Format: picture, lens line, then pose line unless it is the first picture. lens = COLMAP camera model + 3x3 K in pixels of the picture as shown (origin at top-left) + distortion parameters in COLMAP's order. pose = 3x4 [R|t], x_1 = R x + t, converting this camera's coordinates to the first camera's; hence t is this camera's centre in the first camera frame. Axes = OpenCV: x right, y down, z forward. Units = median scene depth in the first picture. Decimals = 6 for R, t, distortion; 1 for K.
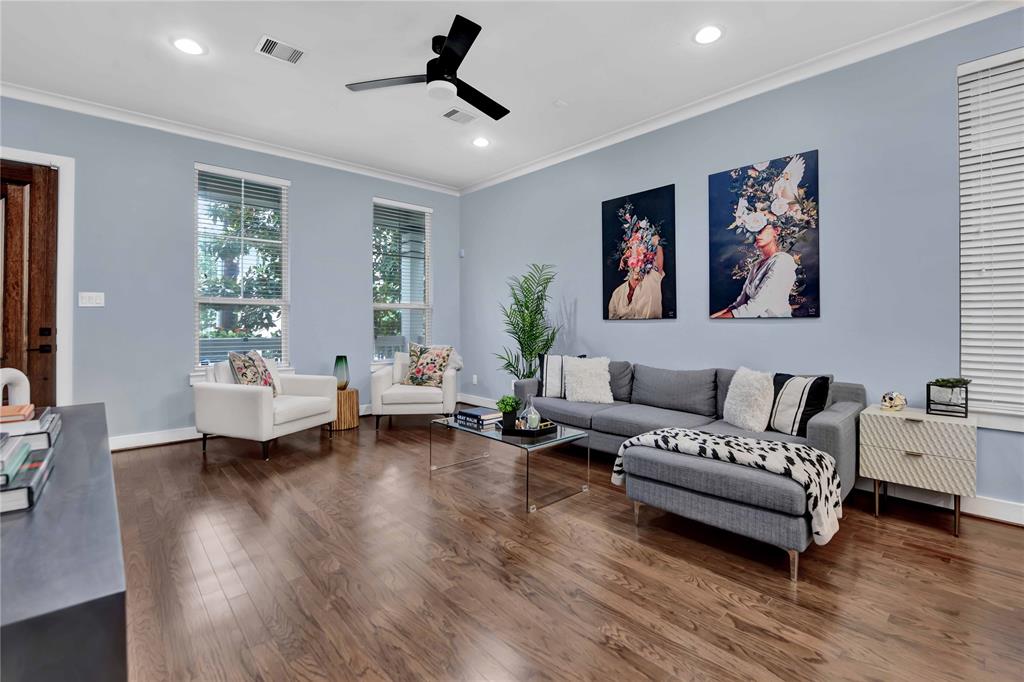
lens RADIAL K [[457.2, 0, 517.8], [0, 457.2, 323.9], [0, 0, 1]] dist [-0.019136, -0.000844]
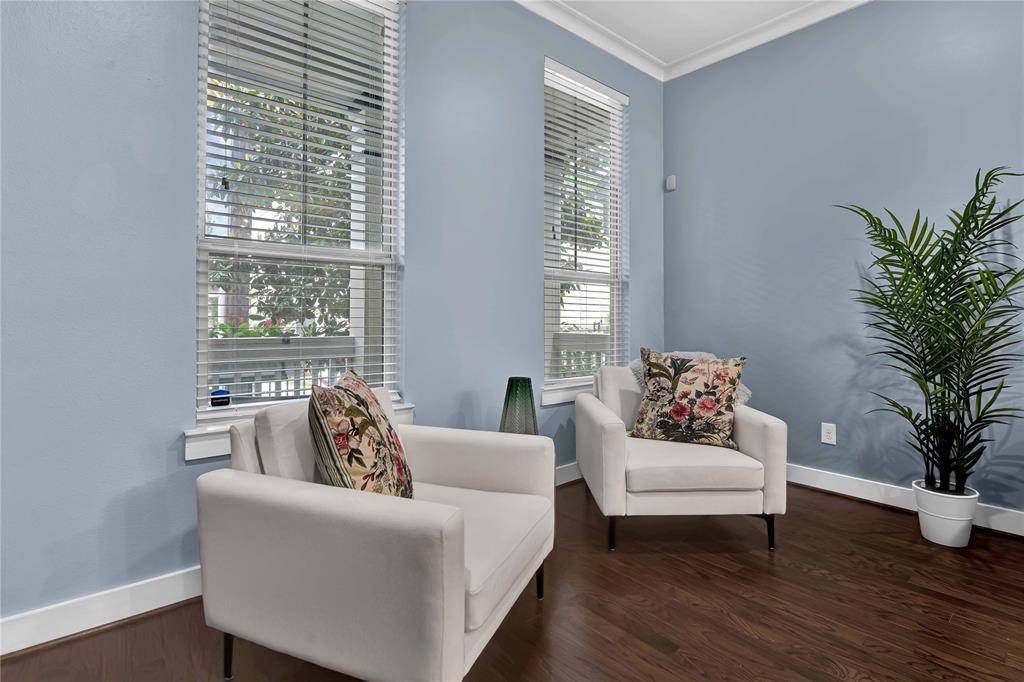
lens RADIAL K [[491.9, 0, 510.9], [0, 491.9, 321.7], [0, 0, 1]] dist [0.000838, 0.000084]
pose [[0.999018, 0.000502, -0.044303, -0.461382], [-0.000277, 0.999987, 0.005090, 0.015787], [0.044305, -0.005073, 0.999005, 0.637792]]
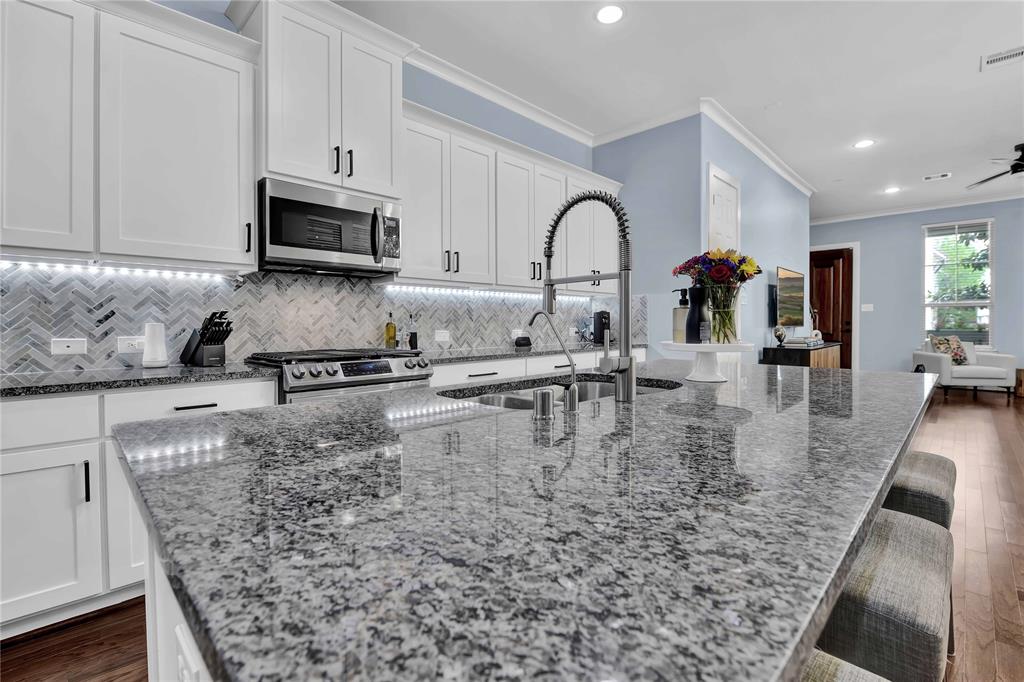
lens RADIAL K [[472.5, 0, 546.6], [0, 472.5, 333.3], [0, 0, 1]] dist [-0.002090, -0.000608]
pose [[0.098913, 0.019966, -0.994896, 1.006147], [0.003282, 0.999787, 0.020390, 0.012641], [0.995091, -0.005282, 0.098827, -0.642151]]
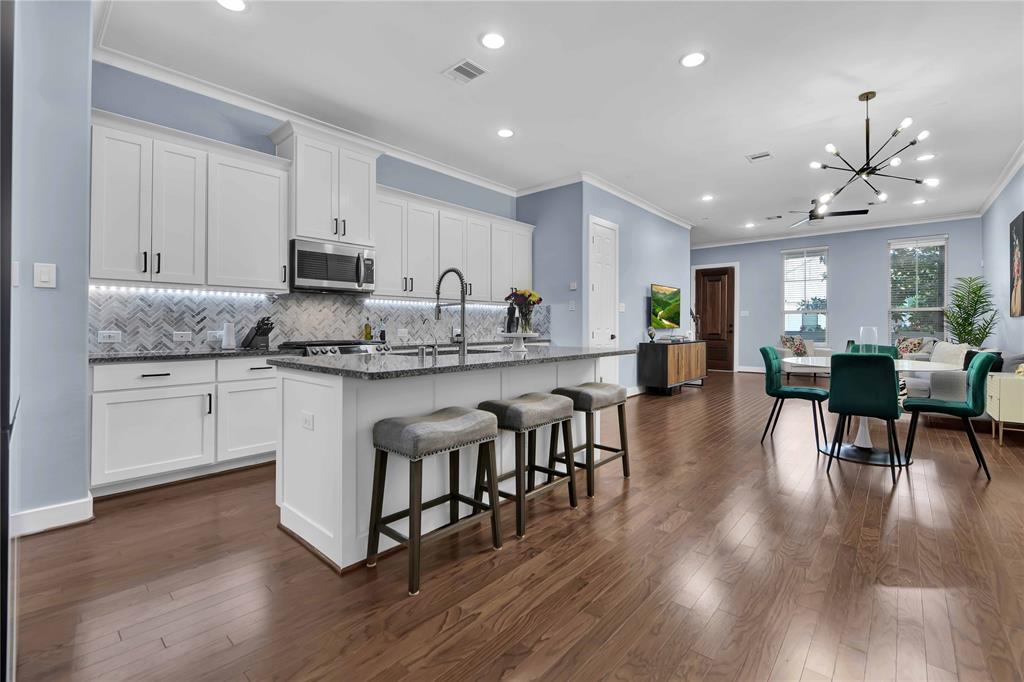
lens RADIAL K [[443.6, 0, 530.1], [0, 443.6, 329.1], [0, 0, 1]] dist [-0.002043, -0.007307]
pose [[0.131110, 0.006586, -0.991346, 1.384512], [0.001163, 0.999976, 0.006797, 0.016734], [0.991367, -0.002044, 0.131099, -0.558144]]
